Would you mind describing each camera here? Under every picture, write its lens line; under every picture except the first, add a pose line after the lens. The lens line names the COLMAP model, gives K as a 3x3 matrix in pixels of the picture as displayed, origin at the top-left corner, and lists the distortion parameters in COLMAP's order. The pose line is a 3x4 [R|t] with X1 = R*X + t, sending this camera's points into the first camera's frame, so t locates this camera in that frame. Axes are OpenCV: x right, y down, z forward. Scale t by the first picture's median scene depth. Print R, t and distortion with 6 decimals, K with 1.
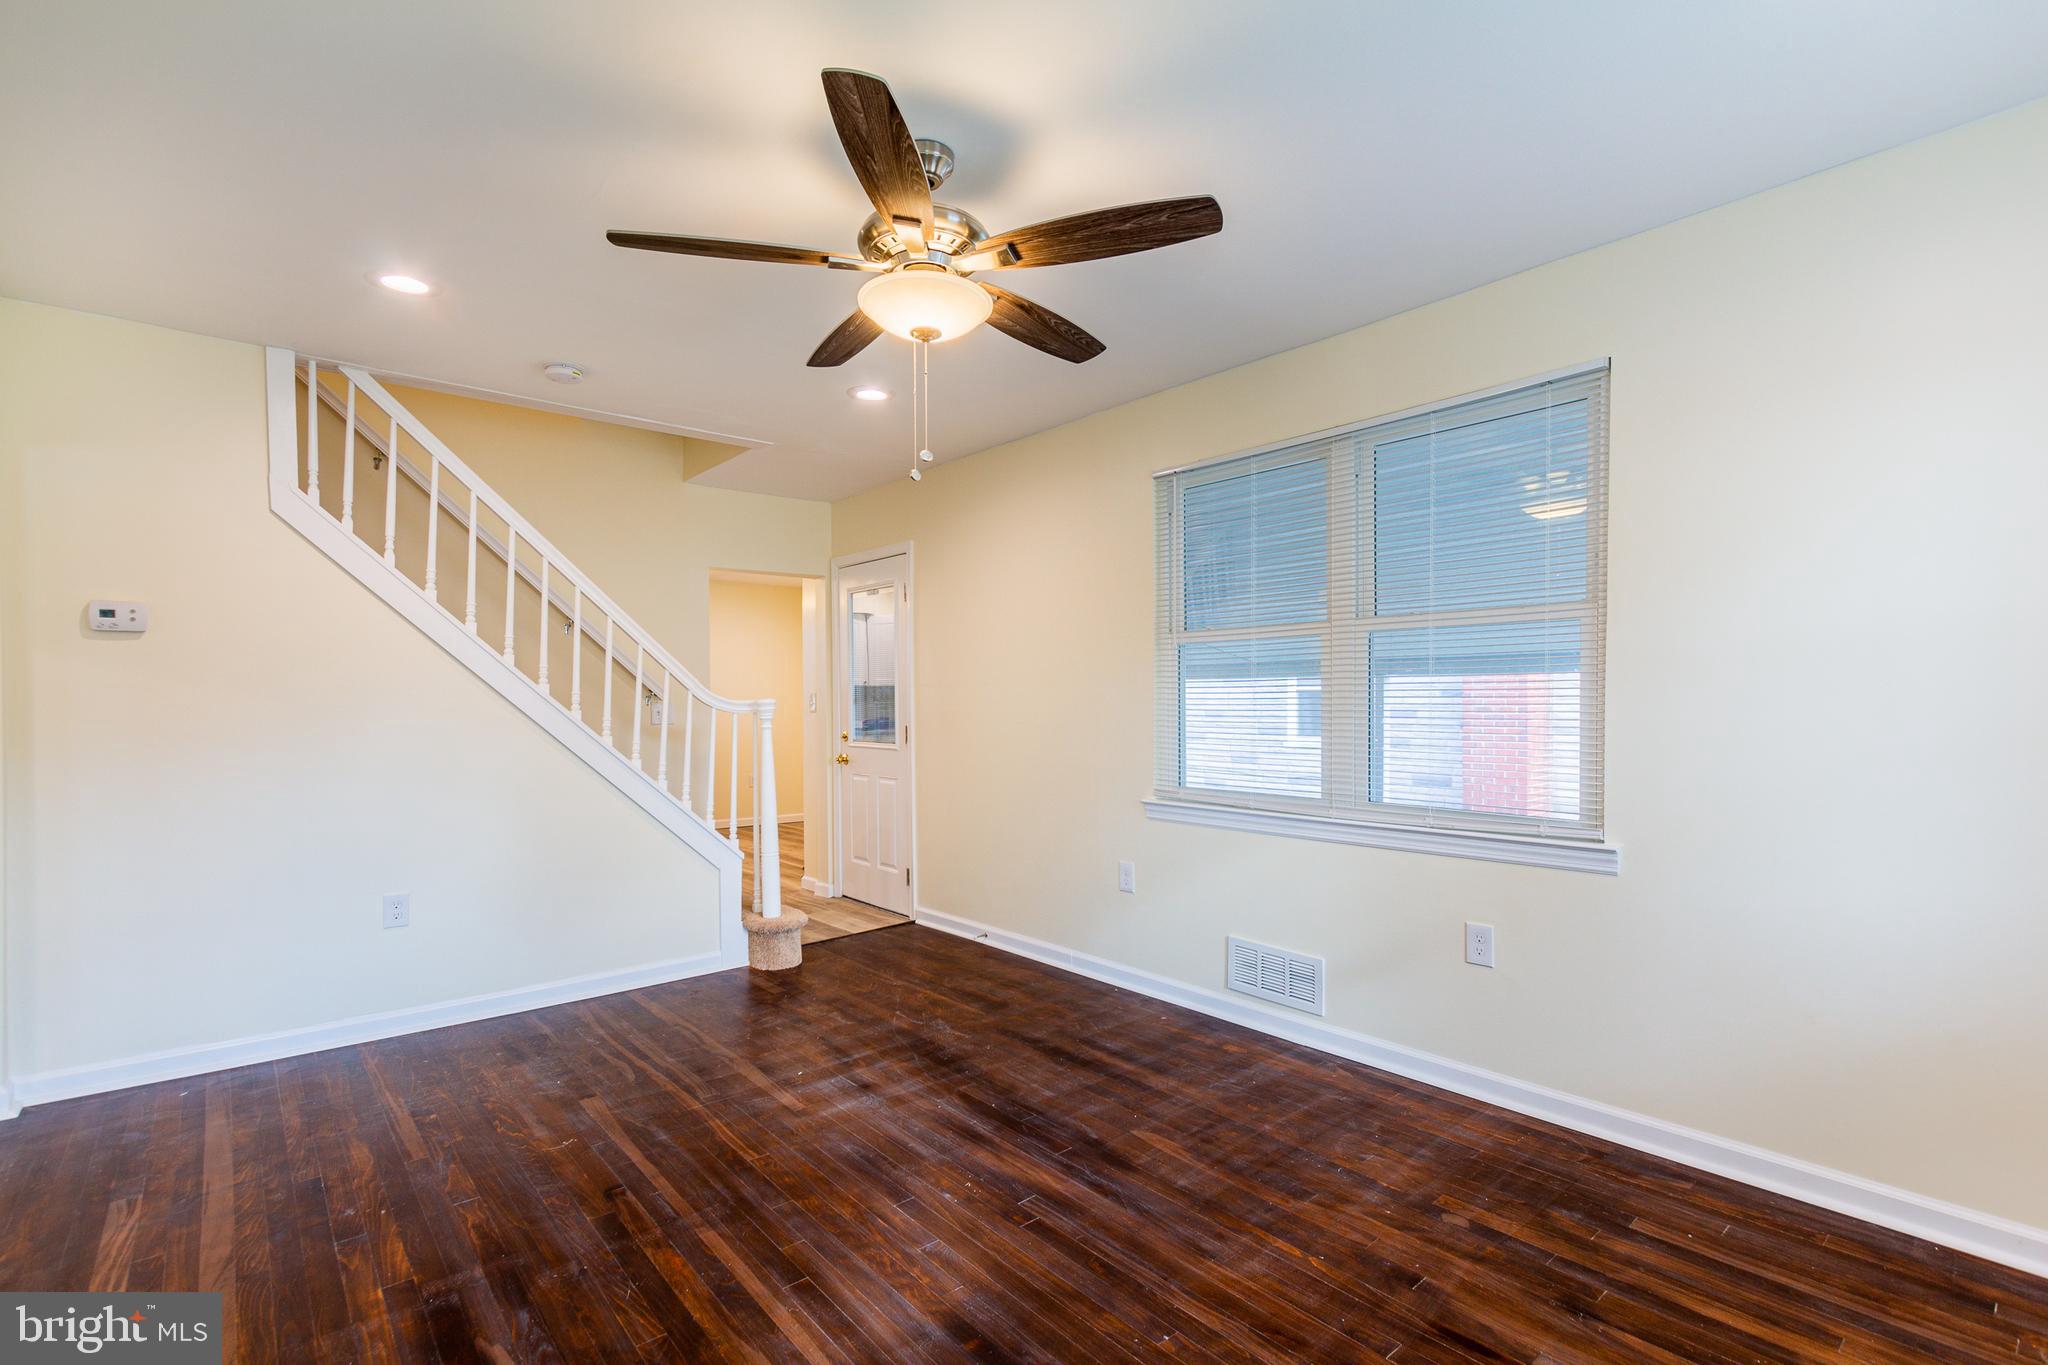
lens RADIAL K [[933.9, 0, 1018.1], [0, 933.9, 711.5], [0, 0, 1]] dist [0.012291, -0.006060]
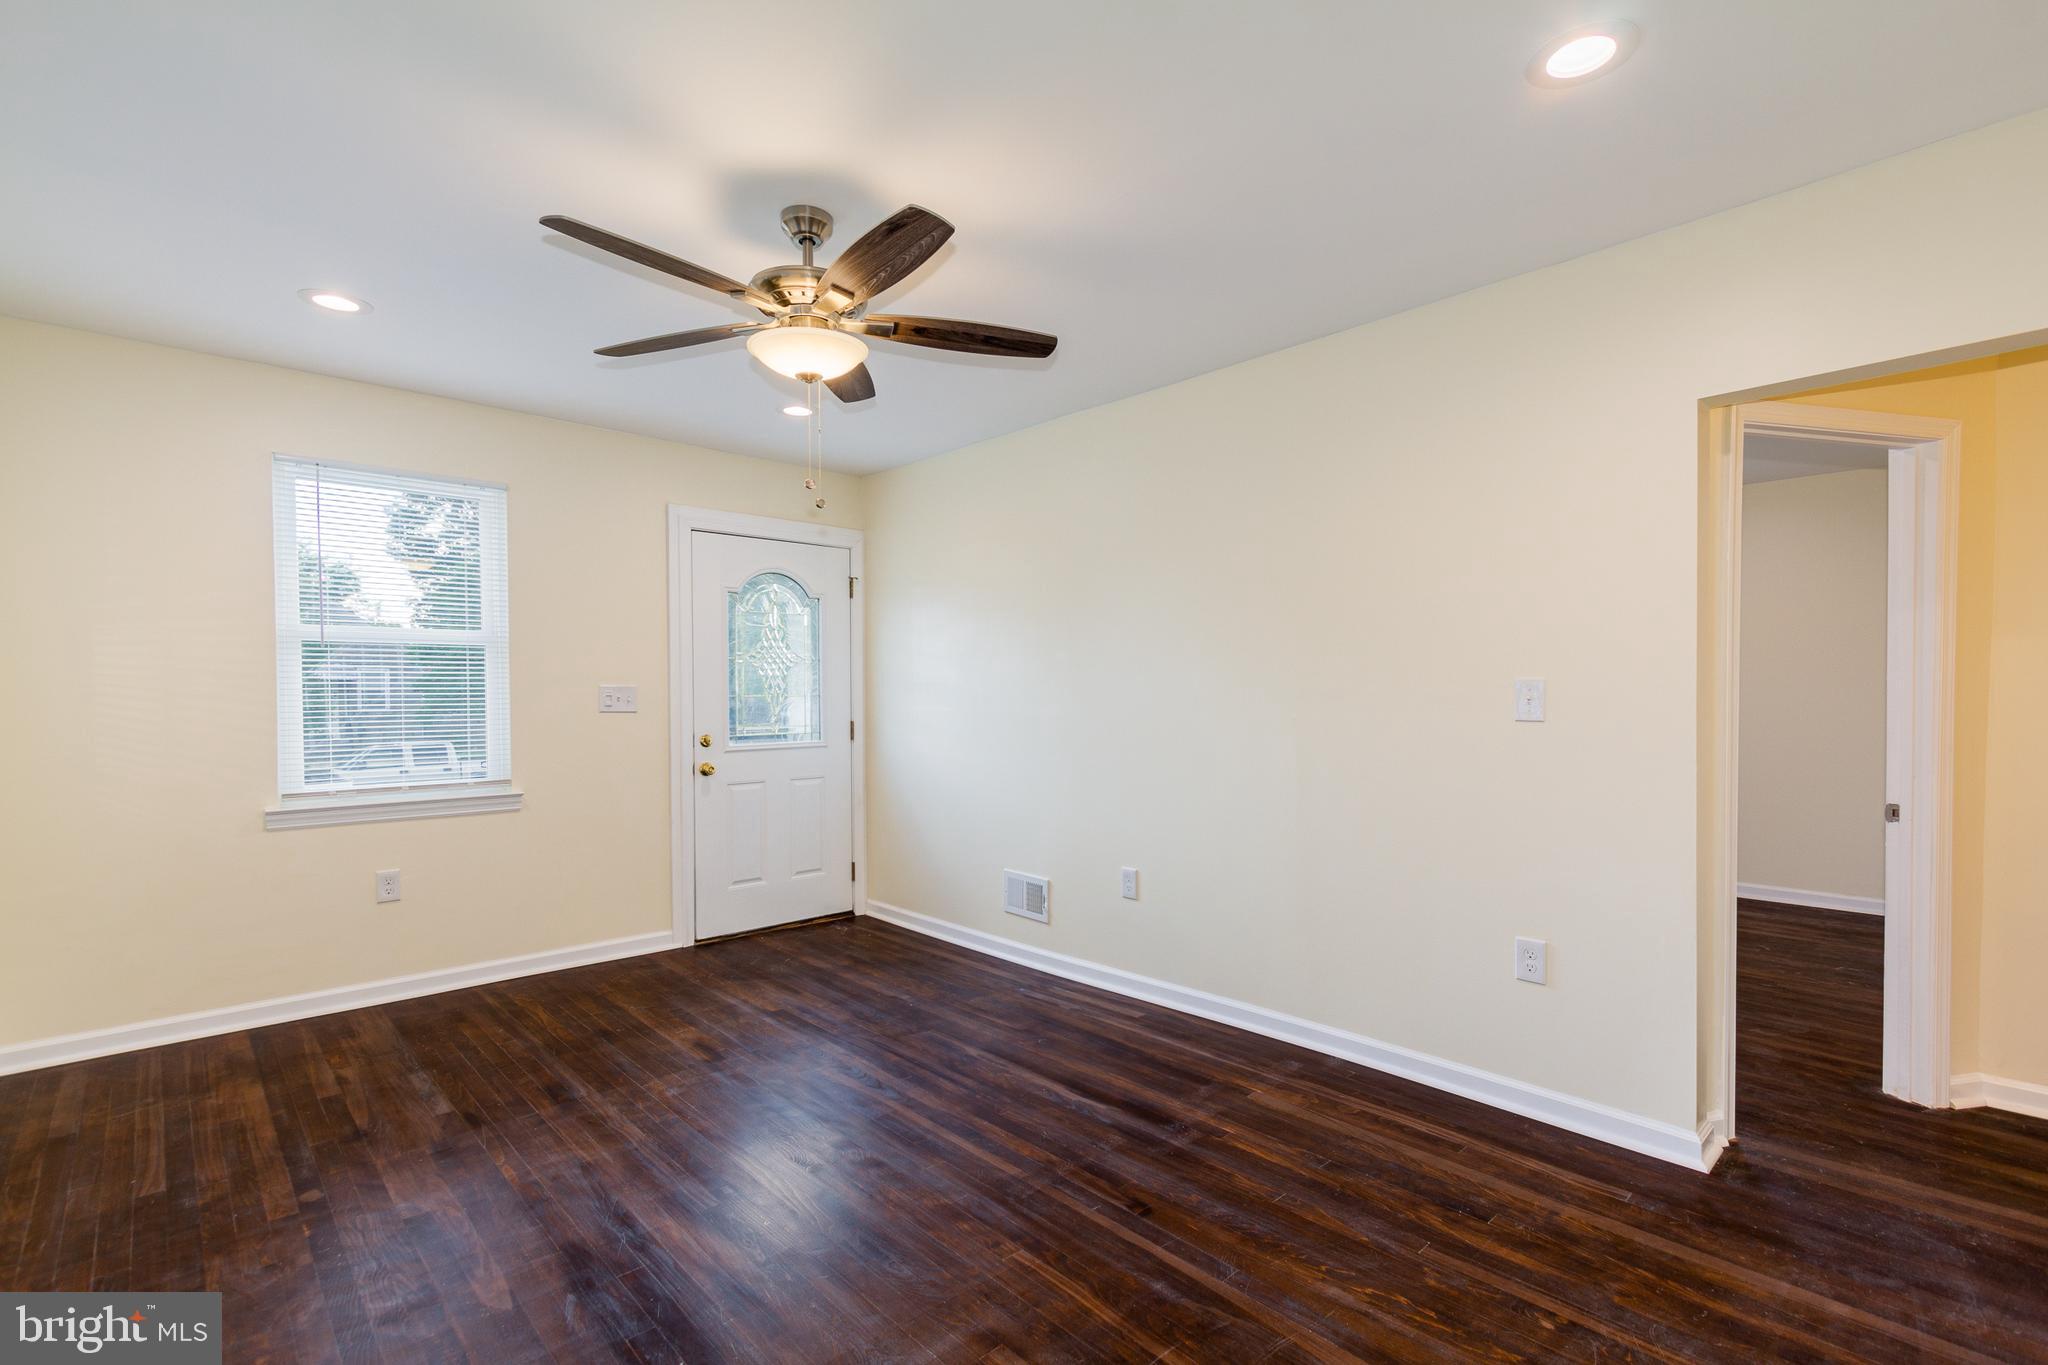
lens RADIAL K [[933.9, 0, 1018.1], [0, 933.9, 711.5], [0, 0, 1]] dist [0.012291, -0.006060]
pose [[-0.999134, 0.009030, -0.040605, -0.235822], [0.007617, 0.999365, 0.034816, -0.026999], [0.040894, 0.034477, -0.998568, 1.681781]]
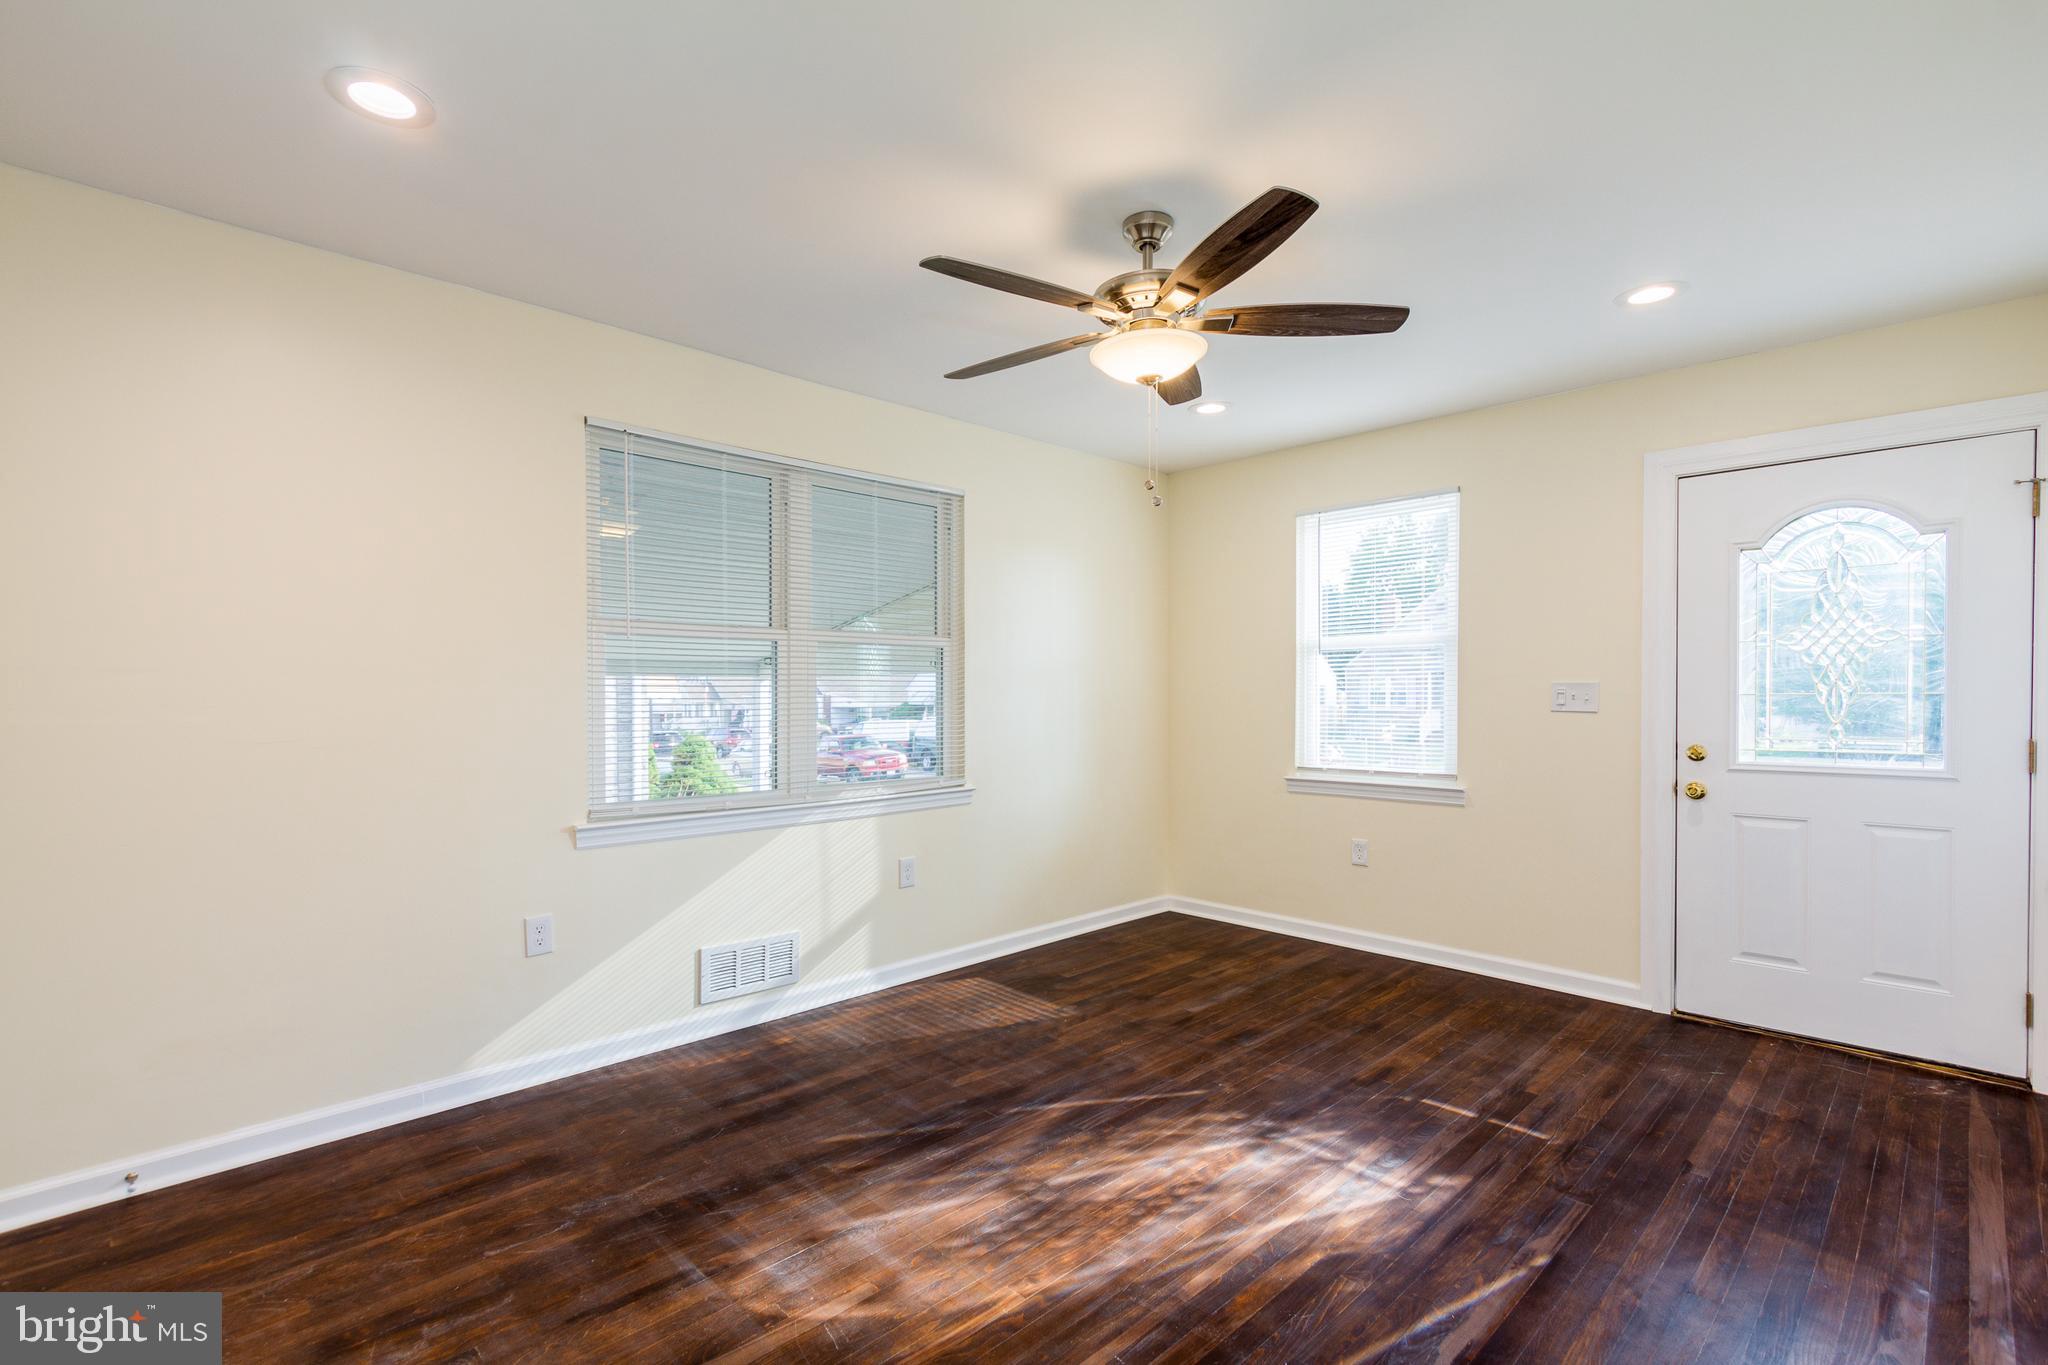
lens RADIAL K [[933.9, 0, 1018.1], [0, 933.9, 711.5], [0, 0, 1]] dist [0.012291, -0.006060]
pose [[-0.064490, -0.012485, 0.997840, -0.967711], [0.018271, 0.999739, 0.013690, -0.010076], [-0.997751, 0.019115, -0.064245, 0.967655]]
